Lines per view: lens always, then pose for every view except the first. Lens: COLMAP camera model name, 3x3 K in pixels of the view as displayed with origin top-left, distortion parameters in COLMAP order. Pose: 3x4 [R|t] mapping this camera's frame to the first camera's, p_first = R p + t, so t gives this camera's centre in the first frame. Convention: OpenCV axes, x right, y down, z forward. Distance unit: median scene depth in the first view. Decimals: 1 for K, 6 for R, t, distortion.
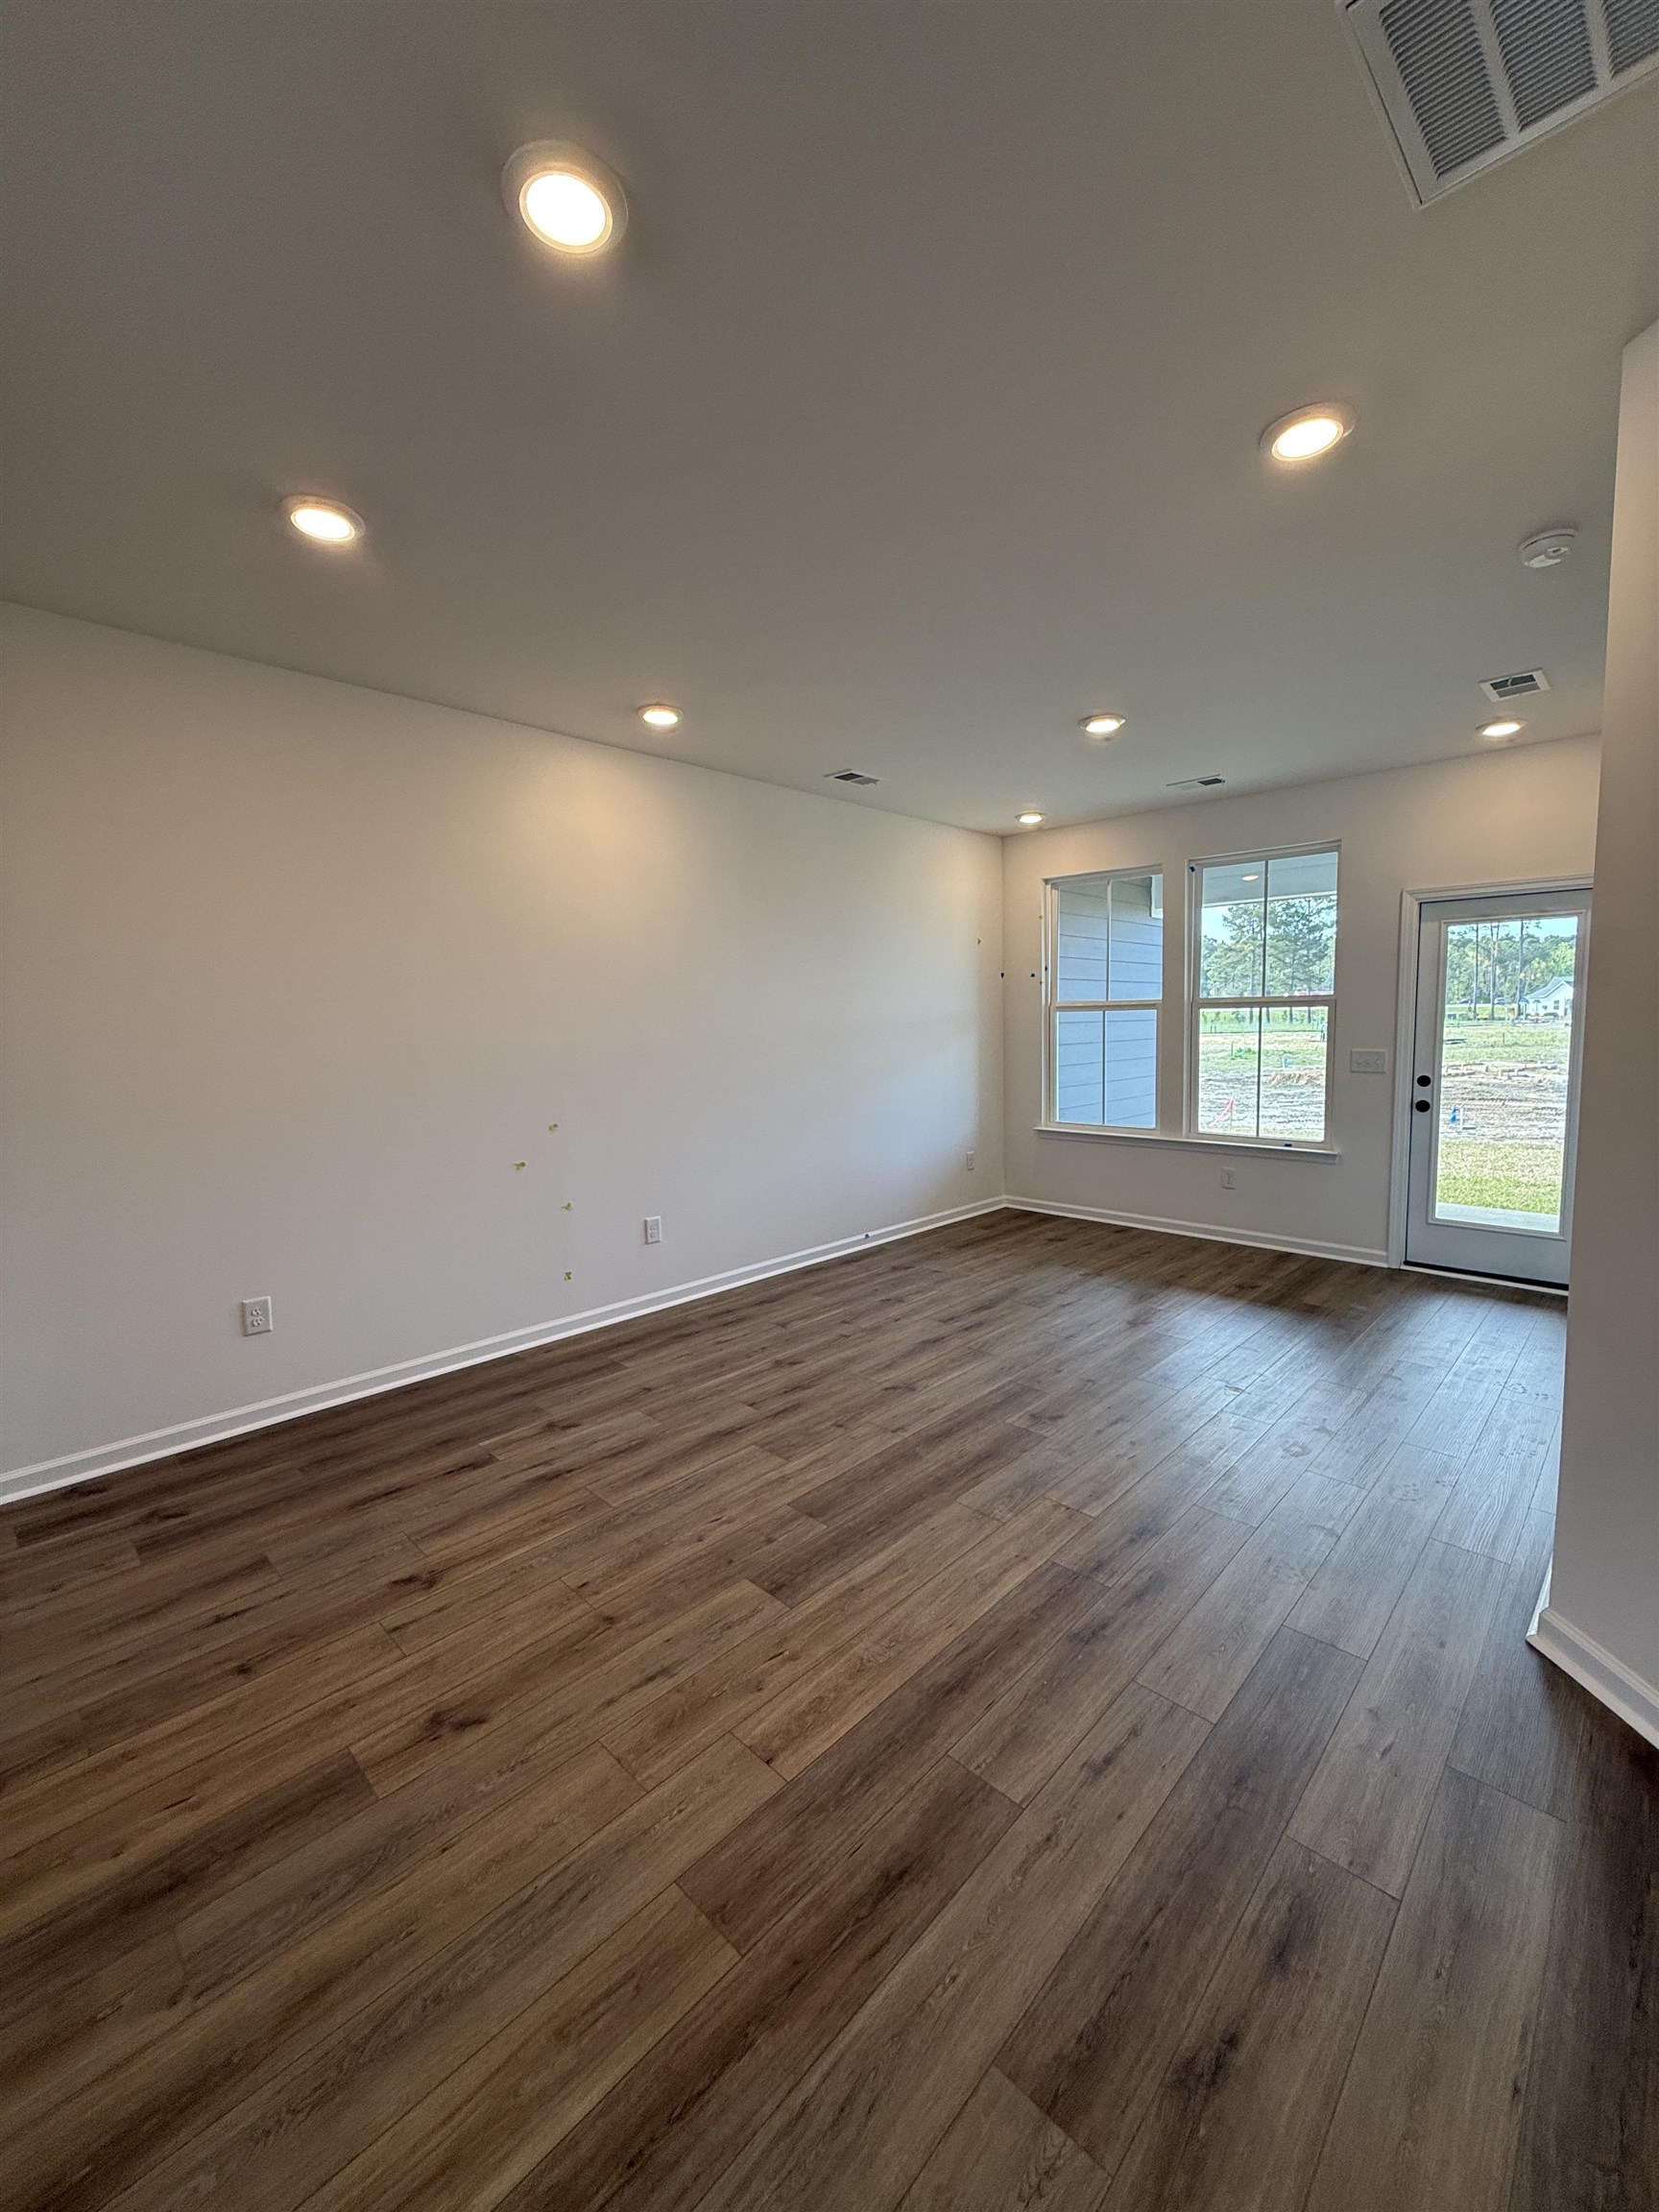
lens RADIAL K [[878.9, 0, 829.5], [0, 878.9, 1106.0], [0, 0, 1]] dist [0.001721, 0.000160]
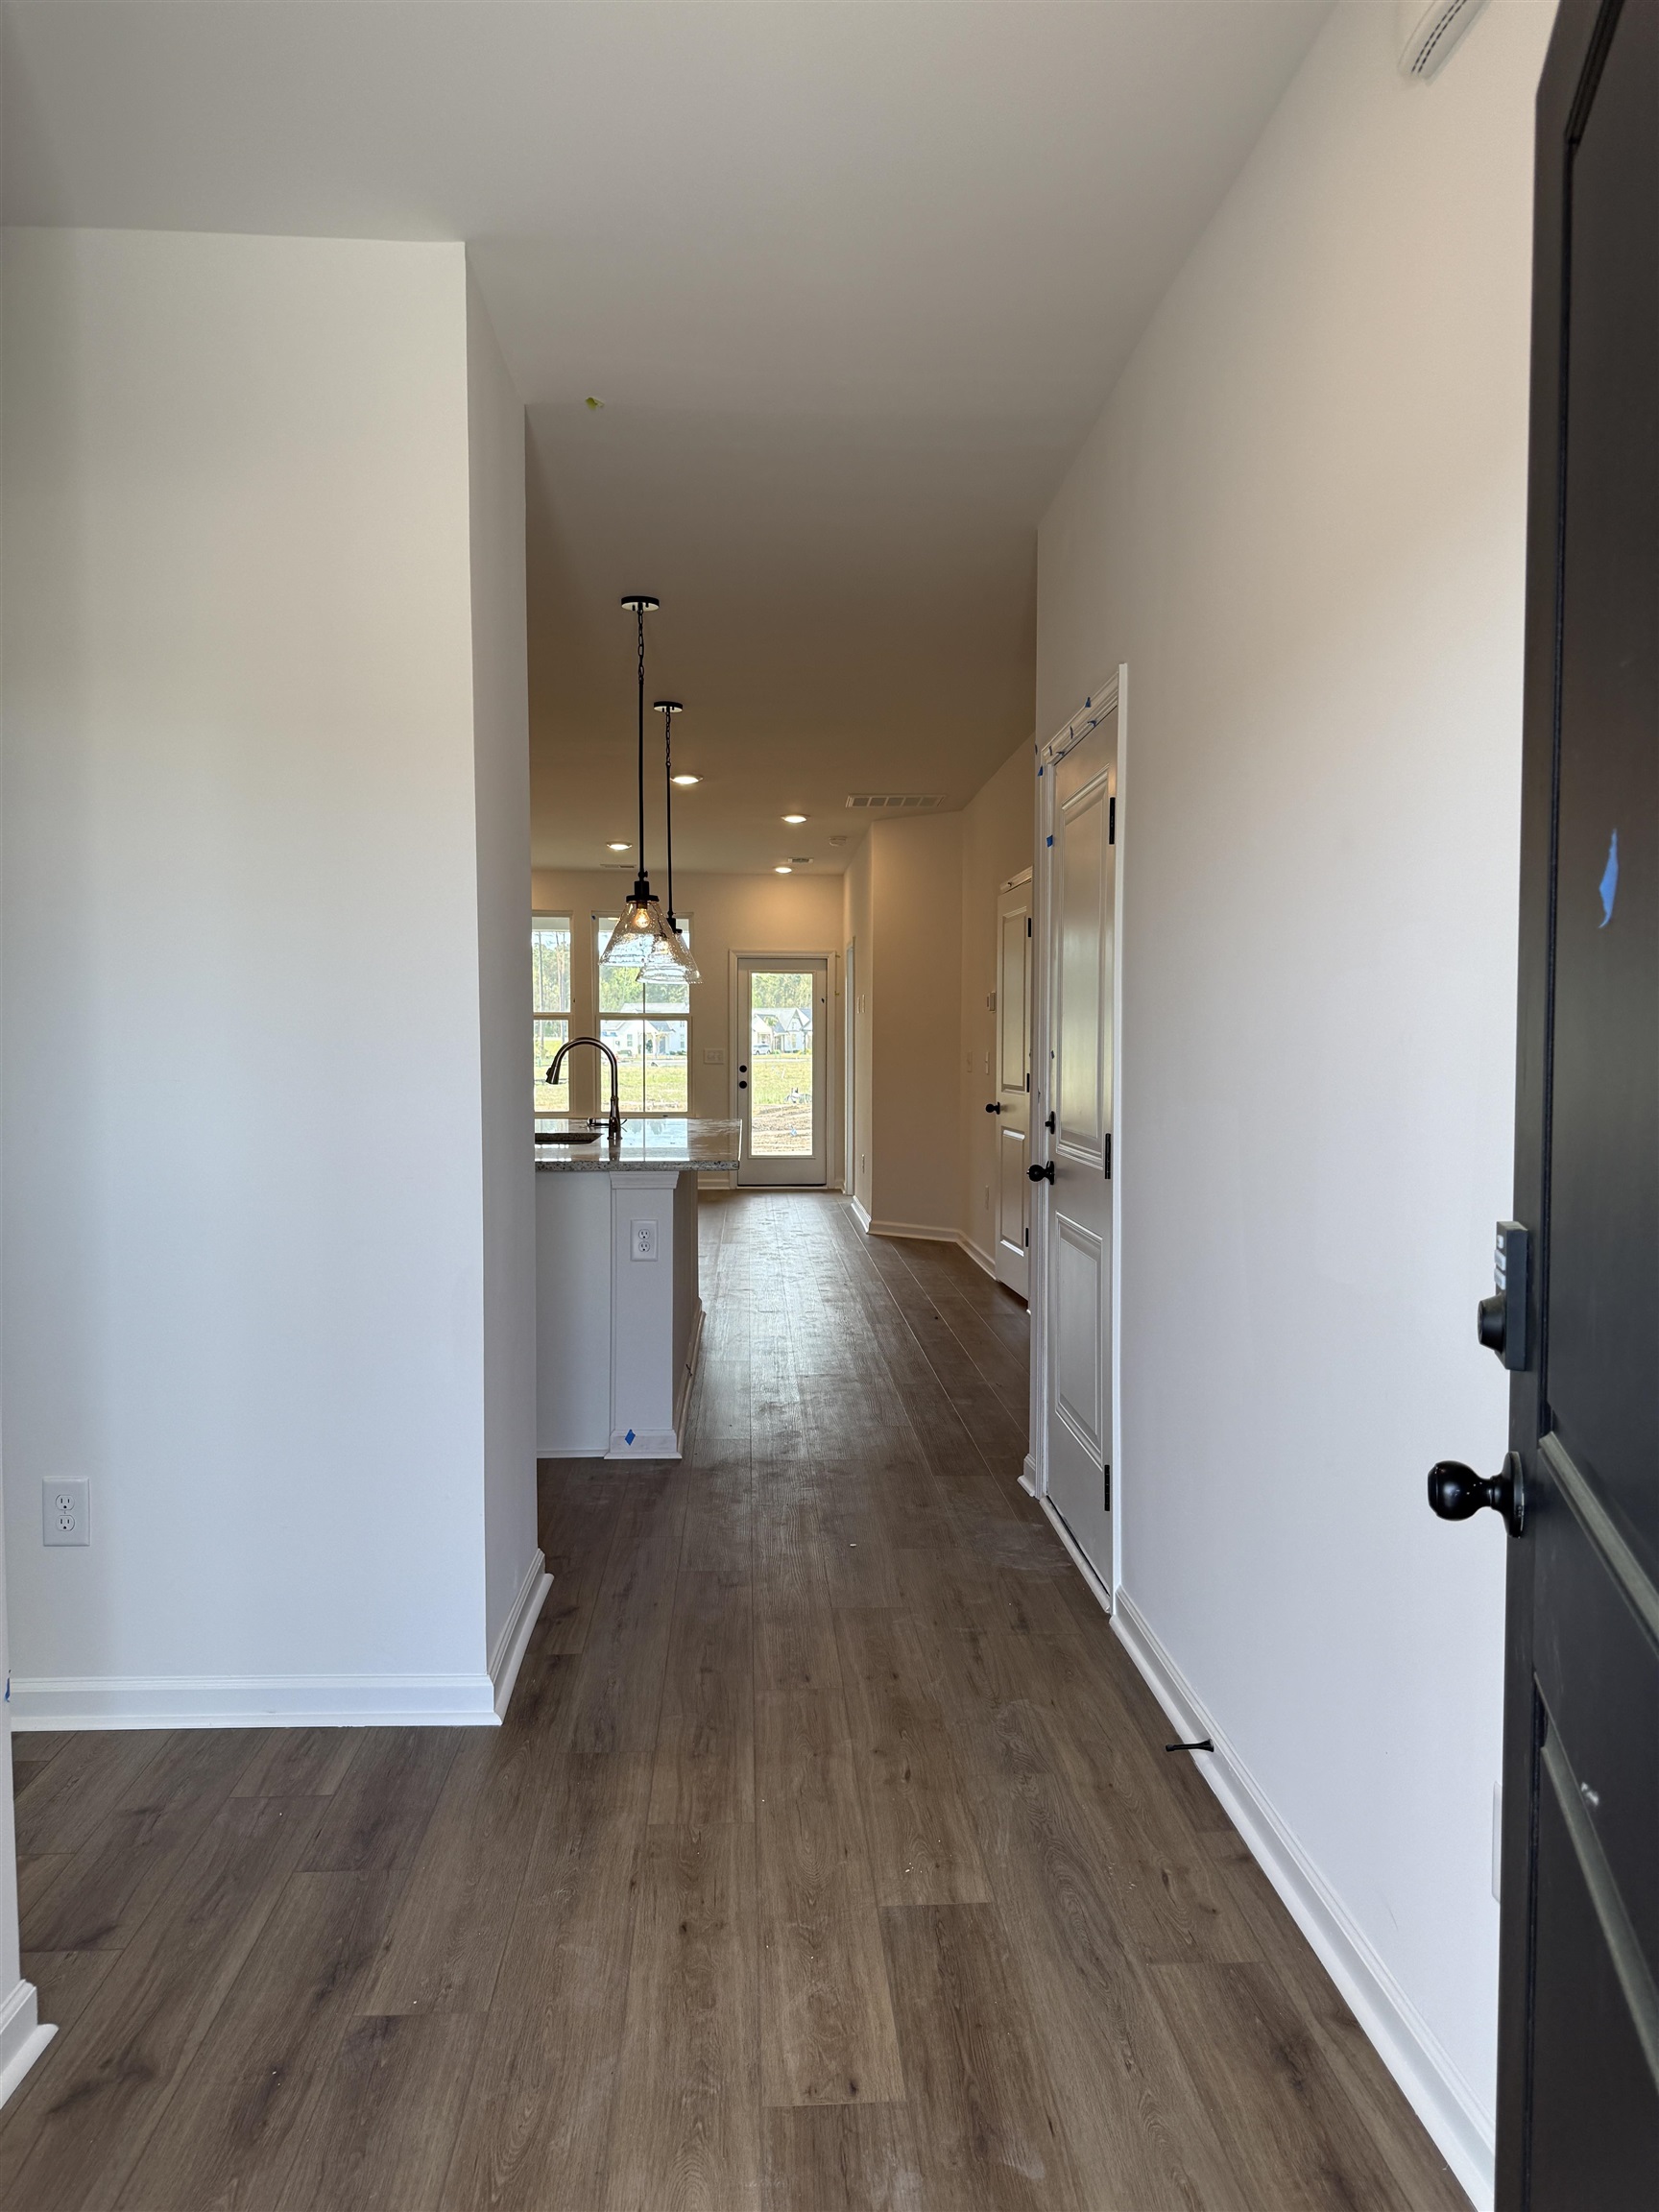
lens RADIAL K [[1578.4, 0, 829.5], [0, 1578.4, 1106.0], [0, 0, 1]] dist [-0.001021, -0.000664]
pose [[0.678930, -0.009032, 0.734147, -1.245292], [0.057289, 0.997527, -0.040708, 0.155503], [-0.731964, 0.069696, 0.677769, -0.989549]]
